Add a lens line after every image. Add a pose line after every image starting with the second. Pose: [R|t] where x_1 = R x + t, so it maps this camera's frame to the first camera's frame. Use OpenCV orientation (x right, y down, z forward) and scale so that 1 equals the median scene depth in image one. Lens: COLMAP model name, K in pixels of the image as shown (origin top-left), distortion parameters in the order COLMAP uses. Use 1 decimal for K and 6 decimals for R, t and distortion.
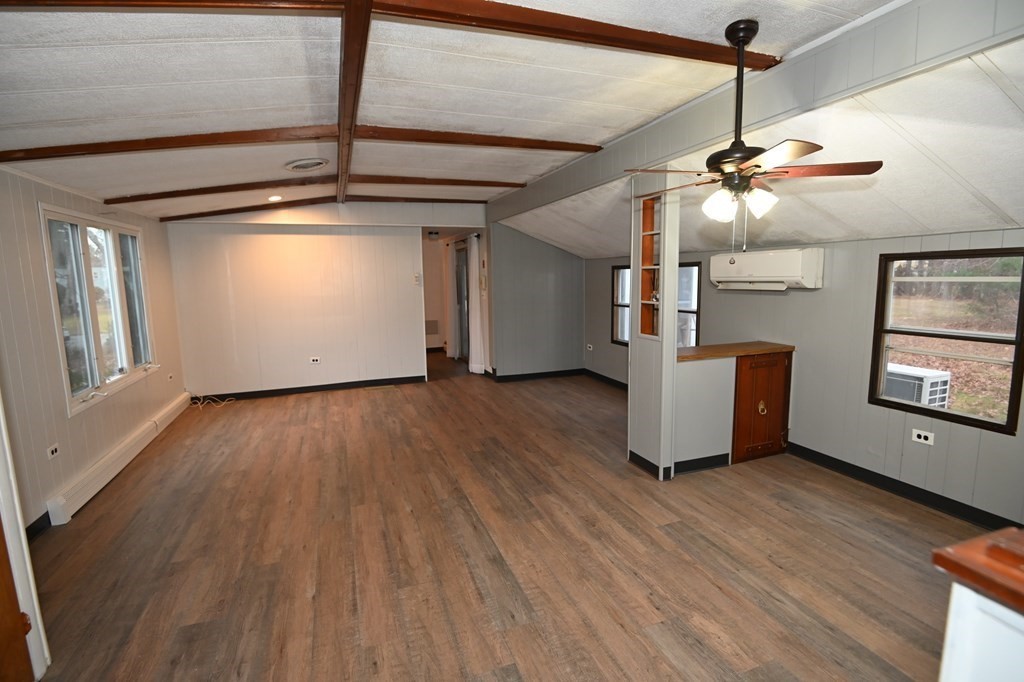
lens RADIAL K [[472.6, 0, 512.0], [0, 472.6, 341.0], [0, 0, 1]] dist [-0.010986, -0.000958]
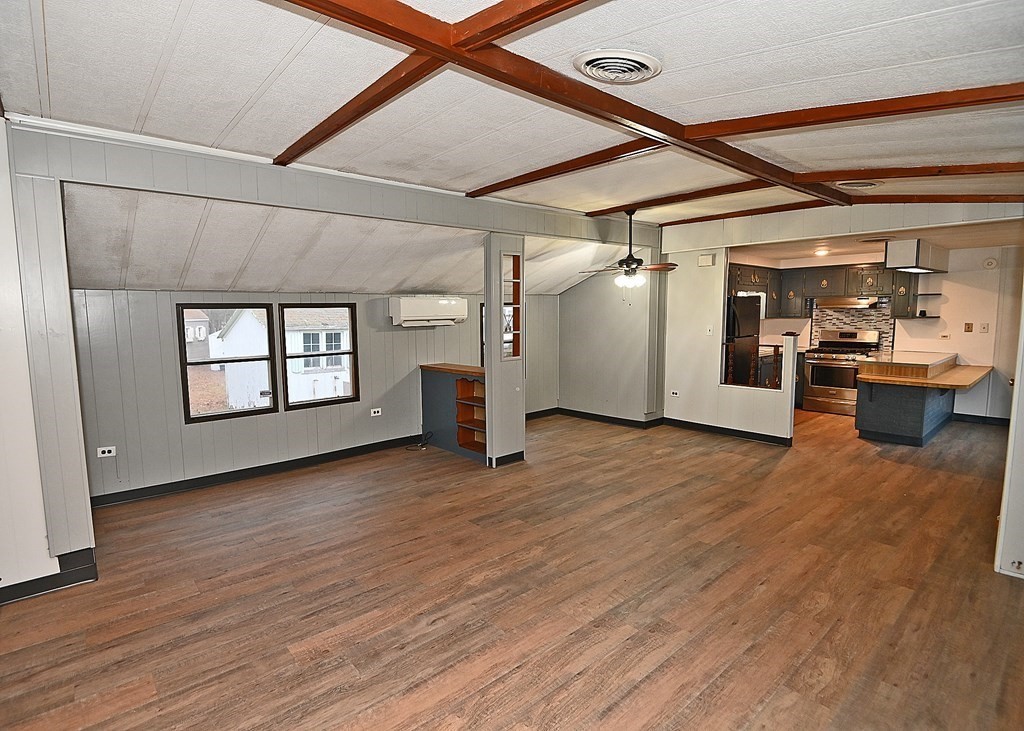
lens RADIAL K [[505.5, 0, 475.8], [0, 505.5, 364.8], [0, 0, 1]] dist [-0.000300, -0.010340]
pose [[-0.319484, -0.074539, 0.944655, -1.015567], [0.151279, 0.980103, 0.128499, -0.188759], [-0.935438, 0.183960, -0.301851, 1.524380]]
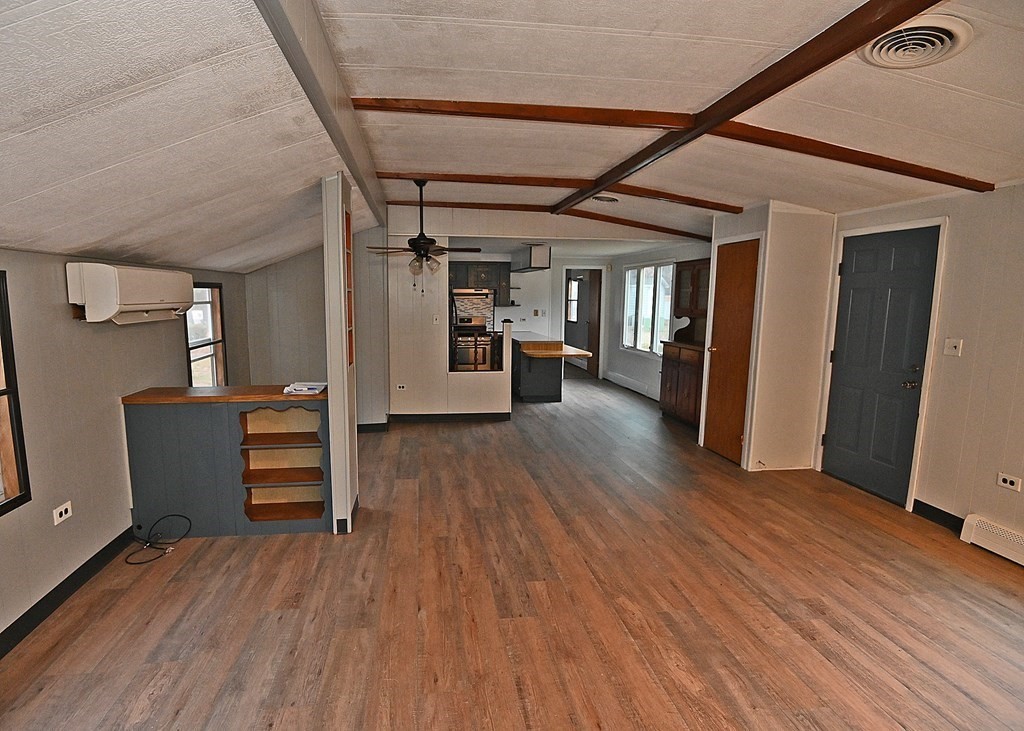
lens RADIAL K [[505.5, 0, 475.8], [0, 505.5, 364.8], [0, 0, 1]] dist [-0.000300, -0.010340]
pose [[-0.969838, -0.019707, 0.242952, -0.173918], [0.046052, 0.963961, 0.262029, -0.253796], [-0.239360, 0.265314, -0.933978, 1.840634]]
